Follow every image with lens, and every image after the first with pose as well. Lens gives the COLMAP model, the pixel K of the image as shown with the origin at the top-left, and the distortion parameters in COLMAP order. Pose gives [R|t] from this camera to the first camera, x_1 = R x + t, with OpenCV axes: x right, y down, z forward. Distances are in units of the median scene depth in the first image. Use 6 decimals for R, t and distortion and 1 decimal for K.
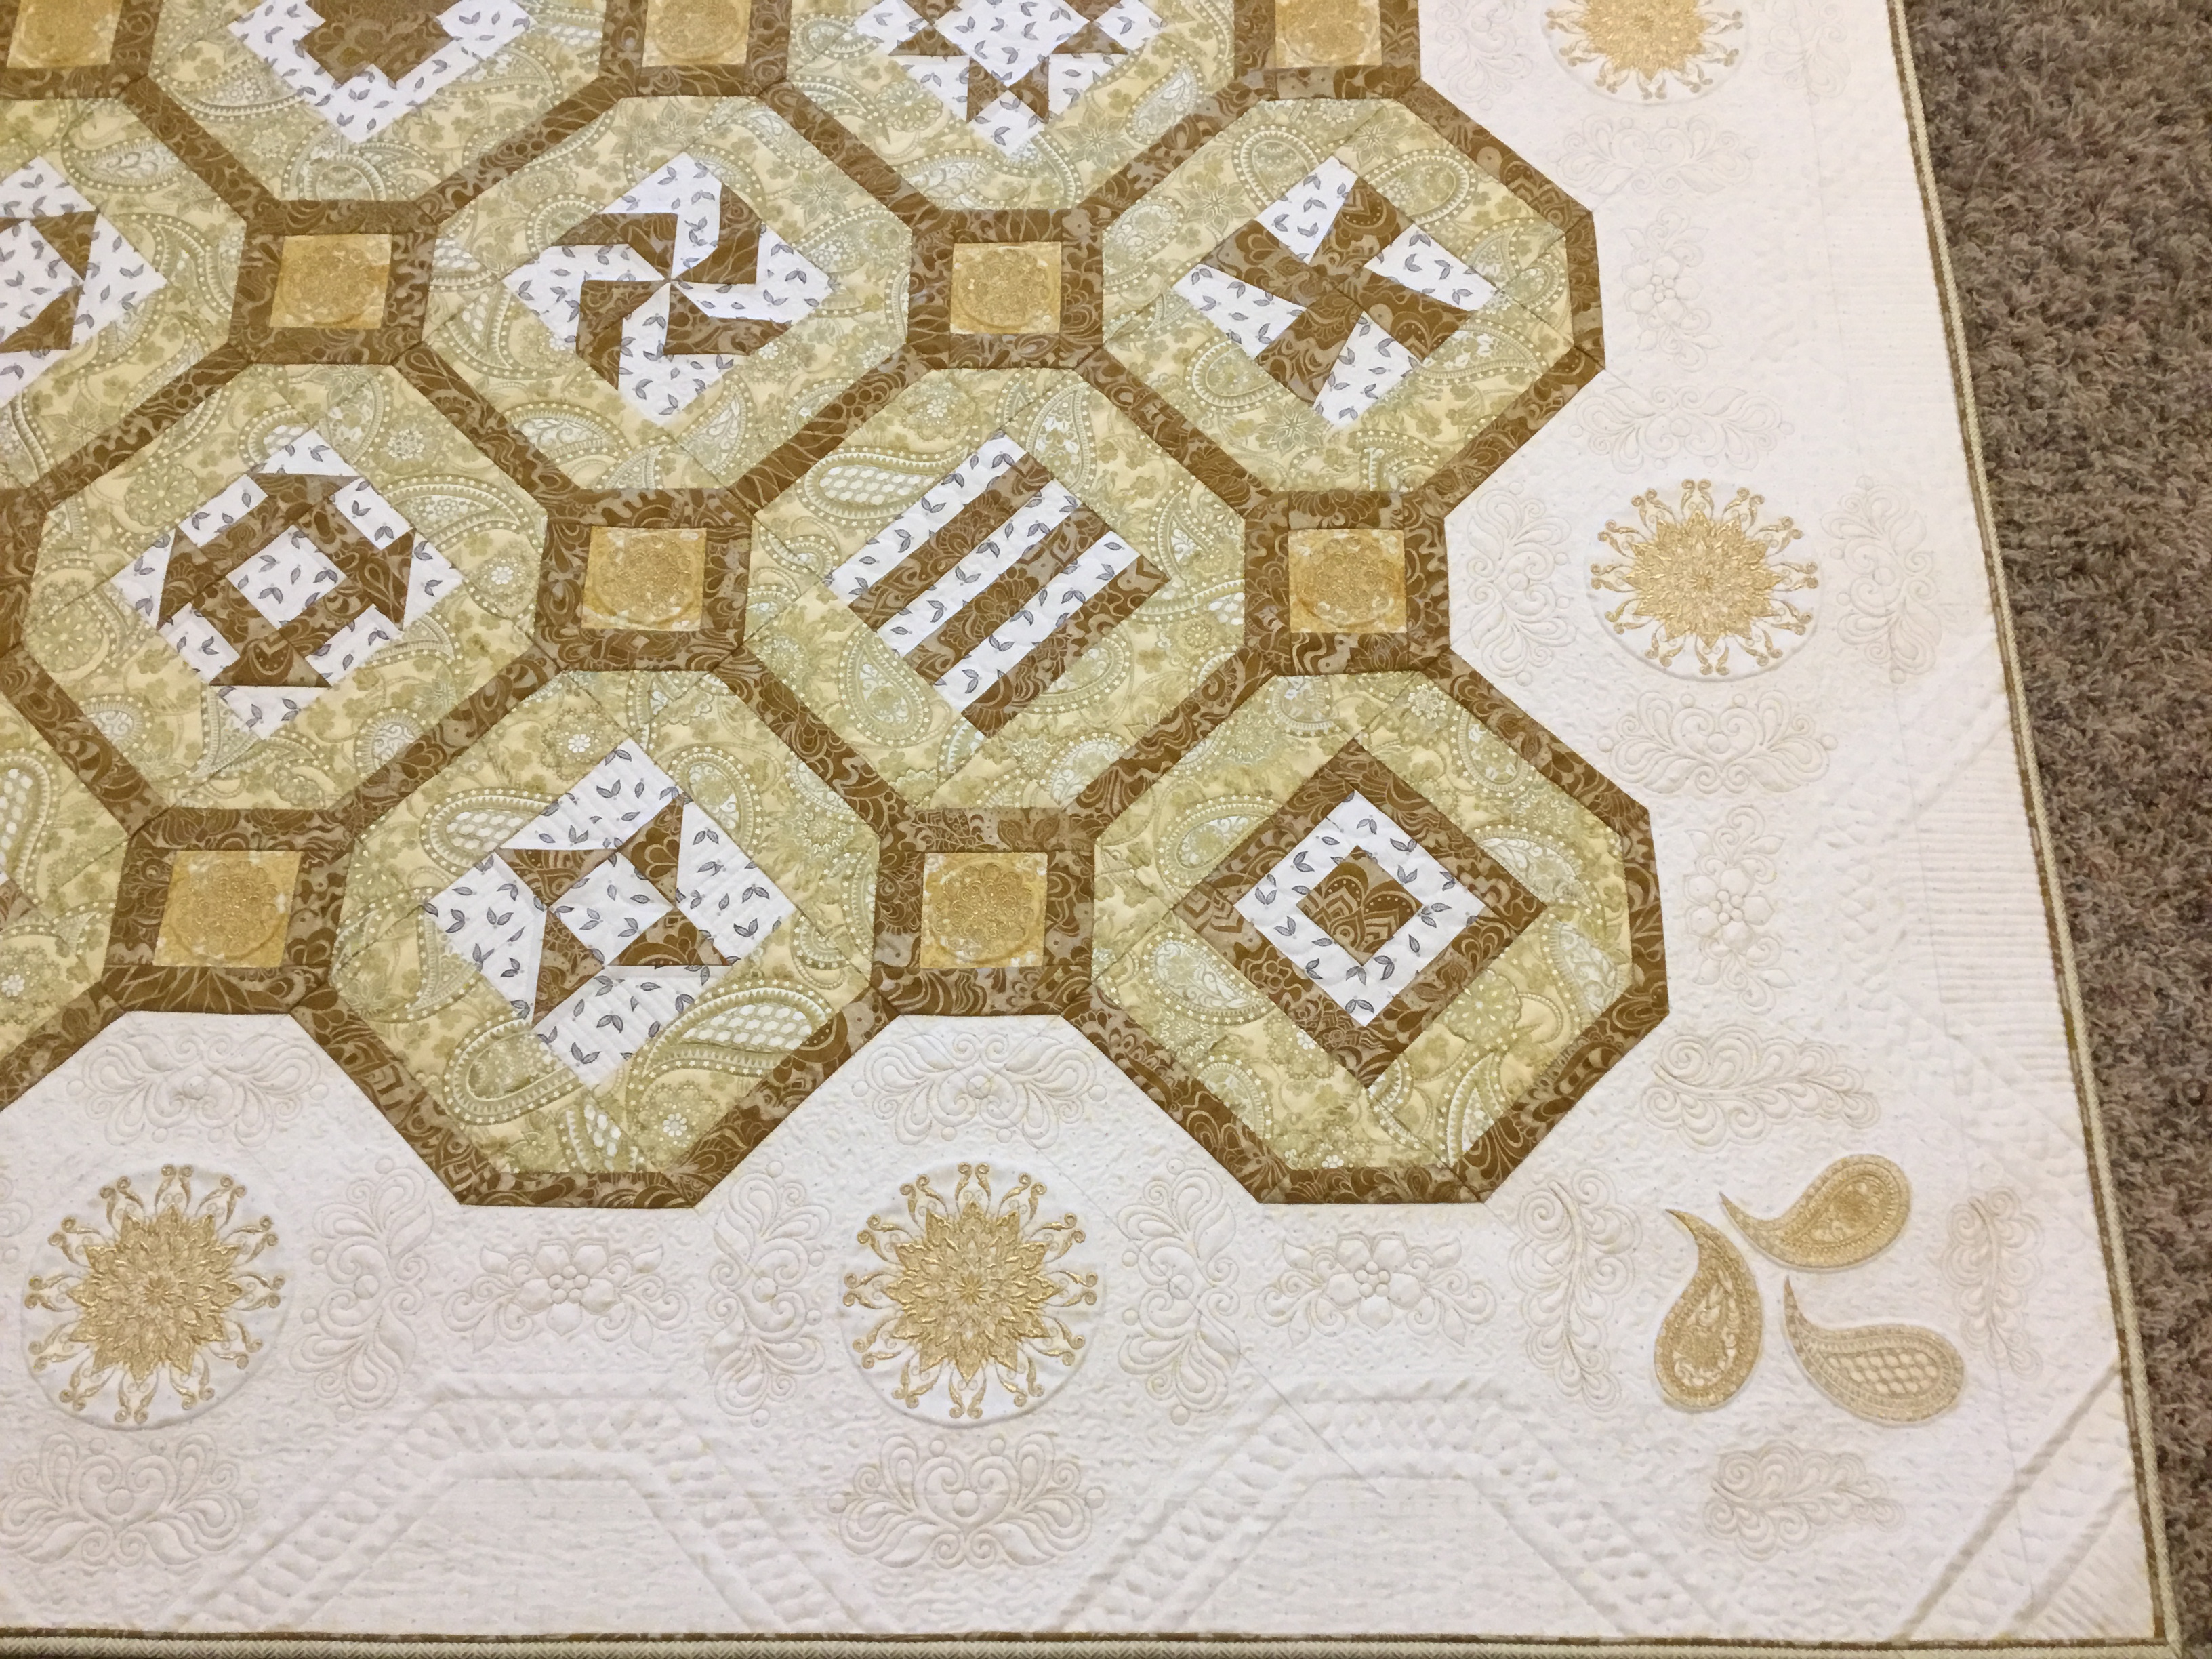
lens RADIAL K [[1971.3, 0, 1122.7], [0, 1971.3, 822.8], [0, 0, 1]] dist [0.119615, -0.264798]
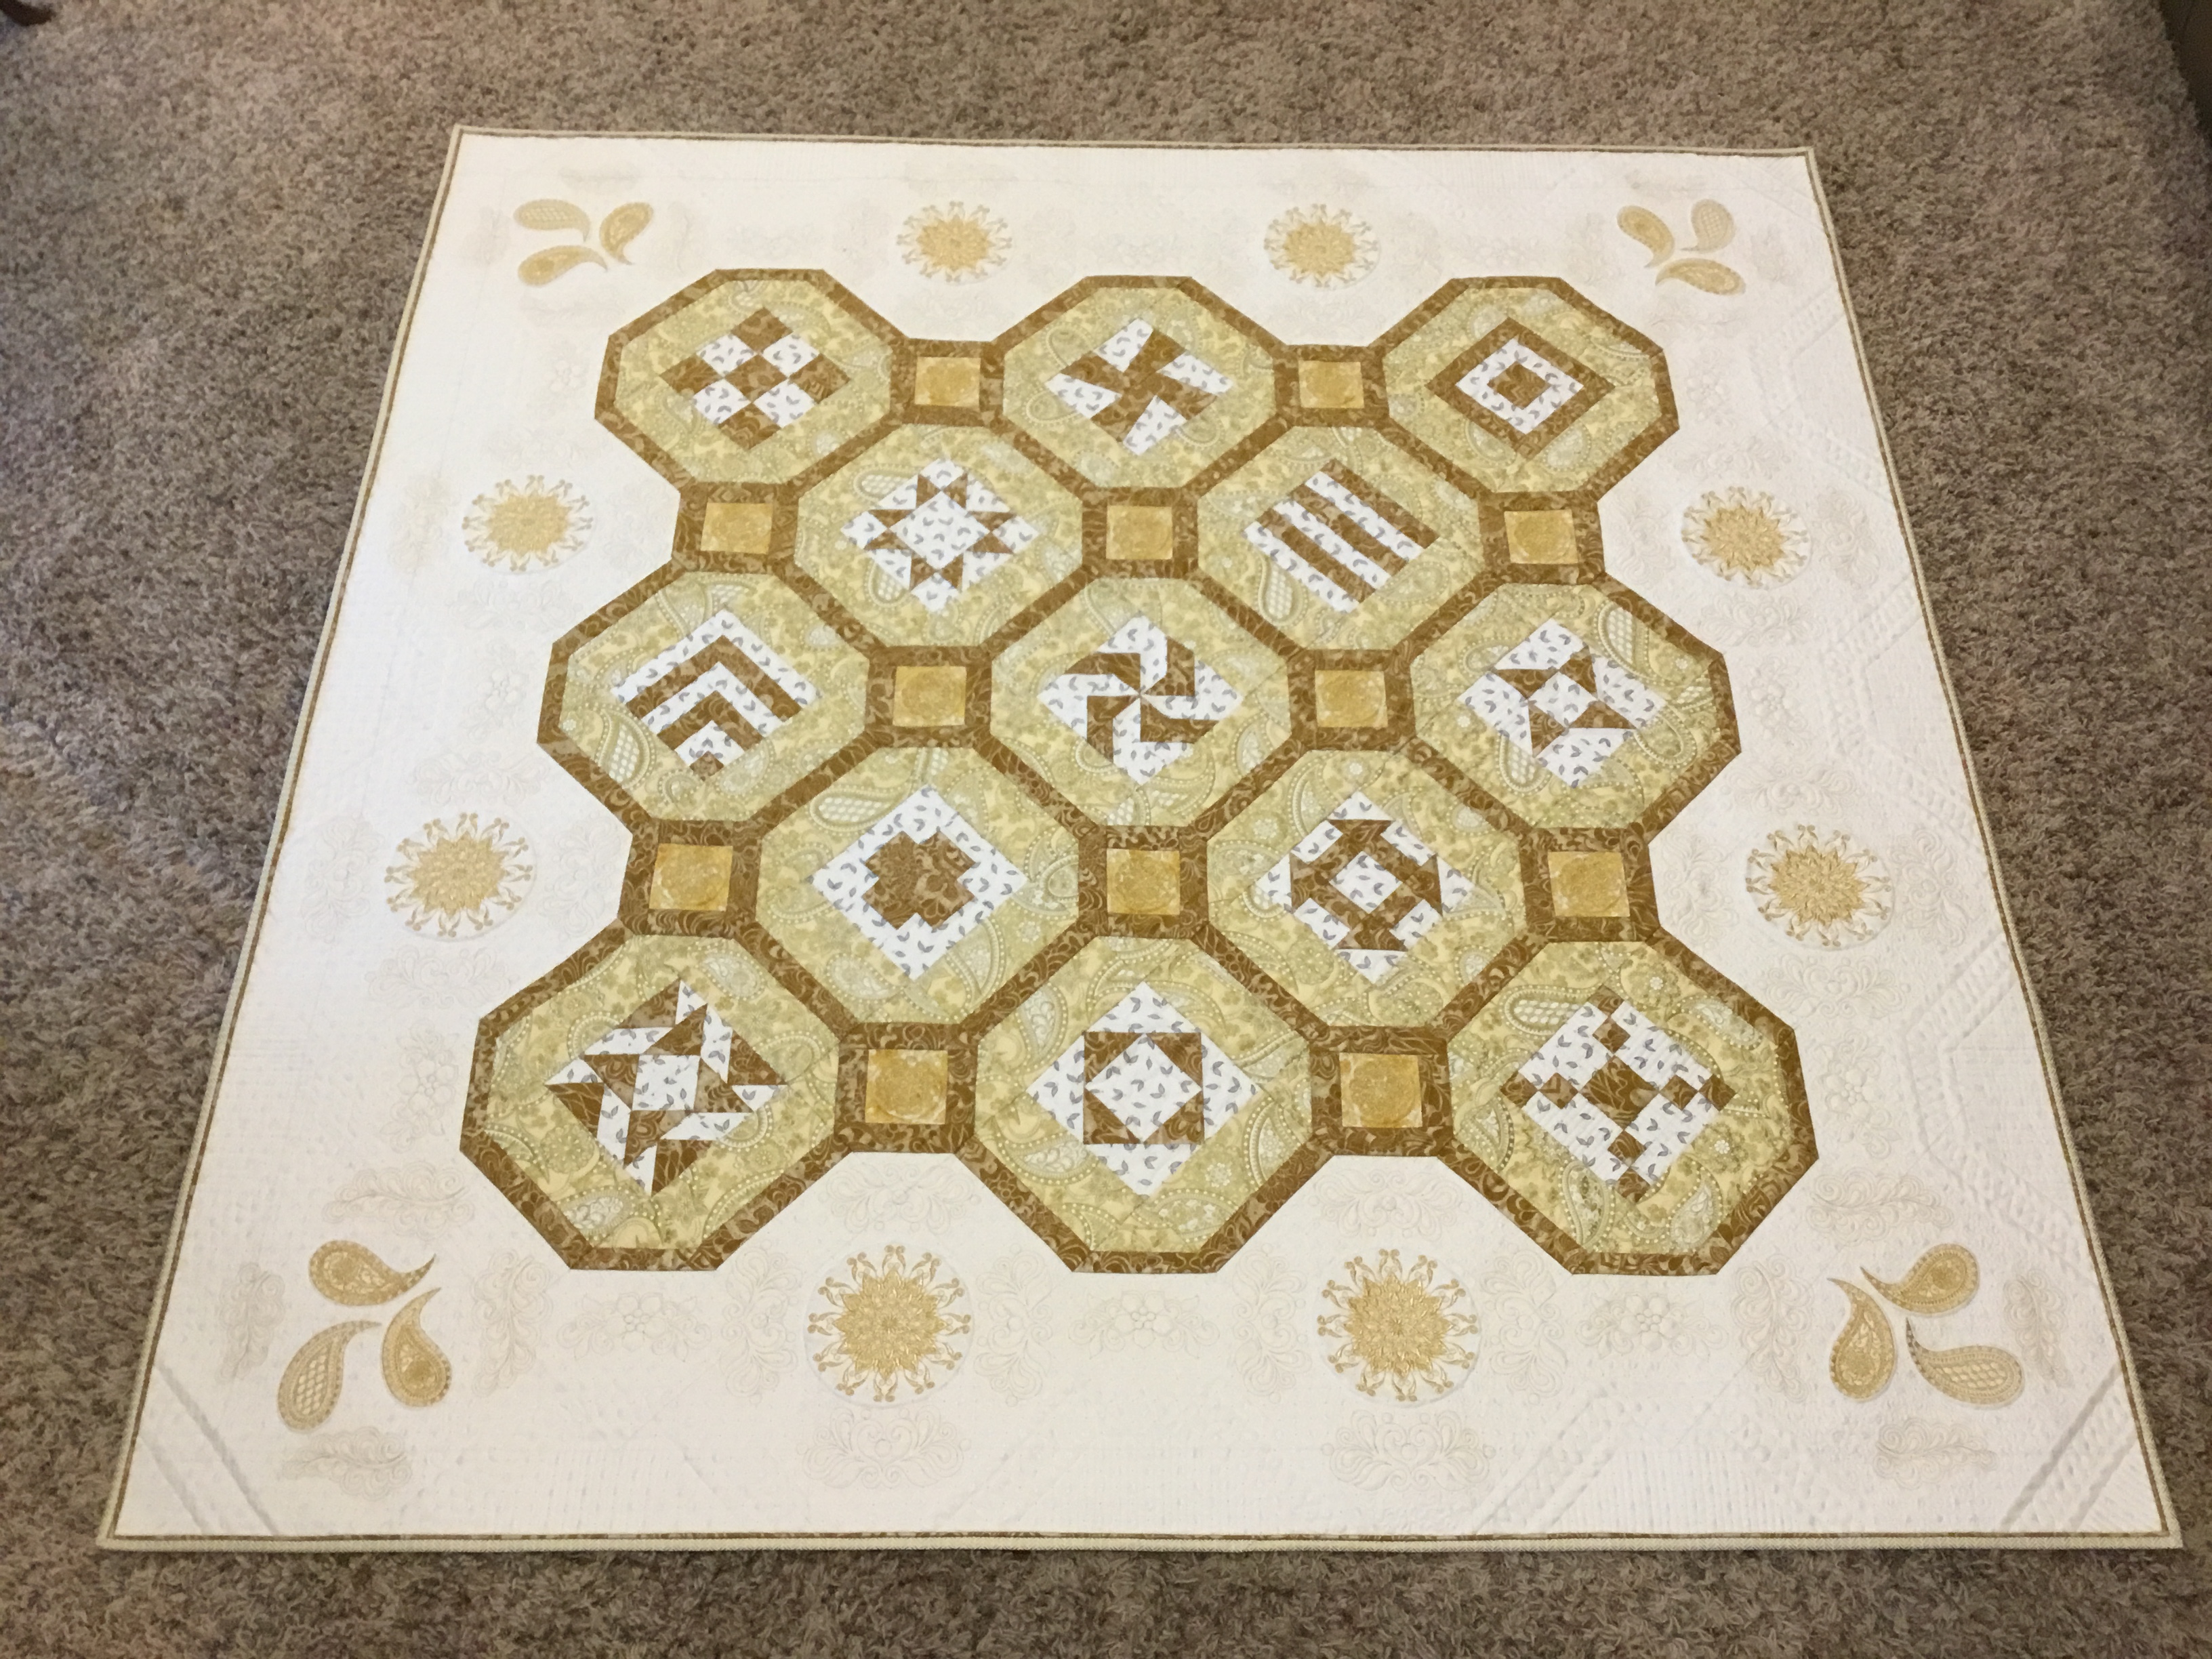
lens RADIAL K [[2160.2, 0, 1106.0], [0, 2160.2, 829.5], [0, 0, 1]] dist [0.134918, -0.350462]
pose [[-0.006647, -0.838159, 0.545386, -1.338590], [0.925193, 0.201795, 0.321398, -0.886003], [-0.379438, 0.506723, 0.774117, -0.269282]]
